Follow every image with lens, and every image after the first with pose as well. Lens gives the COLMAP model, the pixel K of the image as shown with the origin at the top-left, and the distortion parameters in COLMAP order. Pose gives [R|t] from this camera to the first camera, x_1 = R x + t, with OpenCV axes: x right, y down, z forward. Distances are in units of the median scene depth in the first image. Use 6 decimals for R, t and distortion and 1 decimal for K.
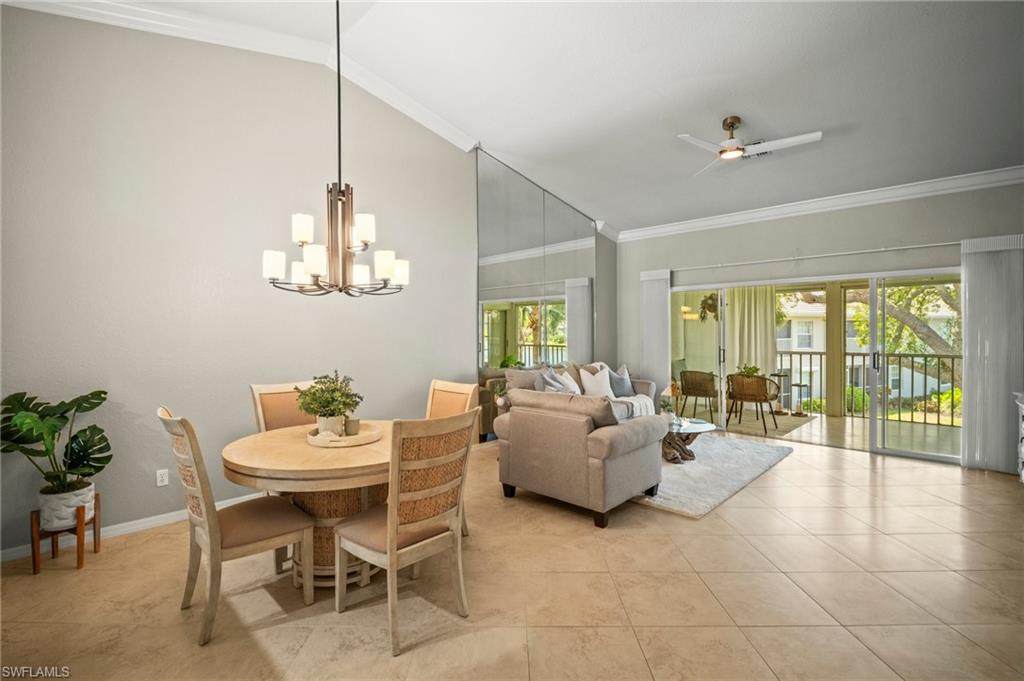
lens RADIAL K [[492.5, 0, 513.8], [0, 492.5, 340.4], [0, 0, 1]] dist [0.002293, -0.000799]
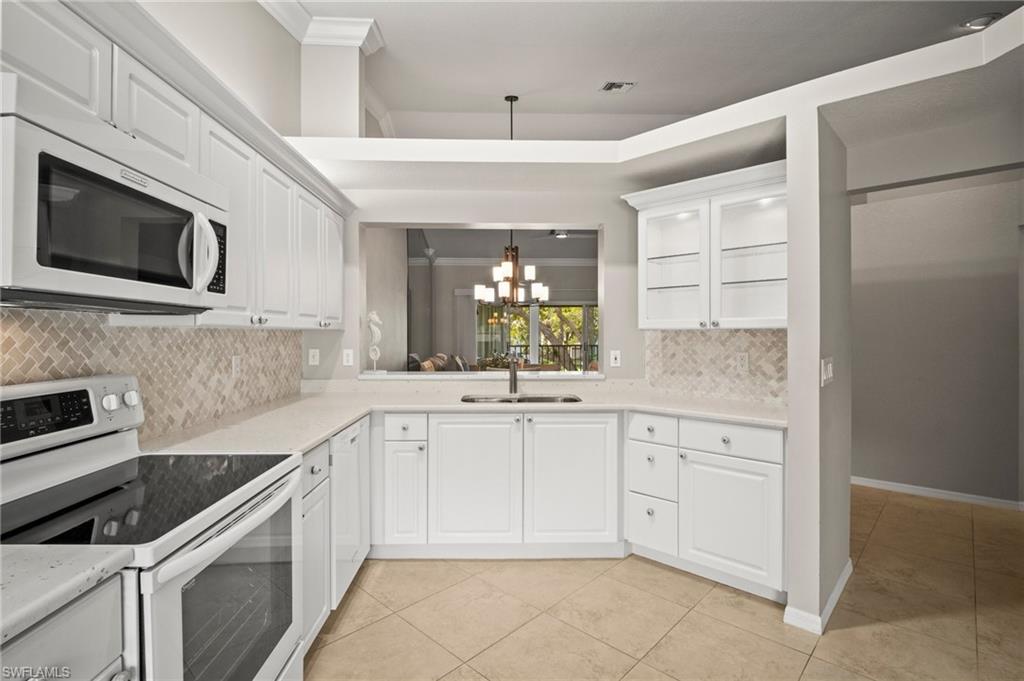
lens RADIAL K [[492.5, 0, 508.8], [0, 492.5, 337.8], [0, 0, 1]] dist [0.002293, -0.000799]
pose [[0.688834, -0.000304, 0.724919, -0.562535], [0.006962, 0.999957, -0.006196, 0.013821], [-0.724886, 0.009314, 0.688806, -0.081139]]
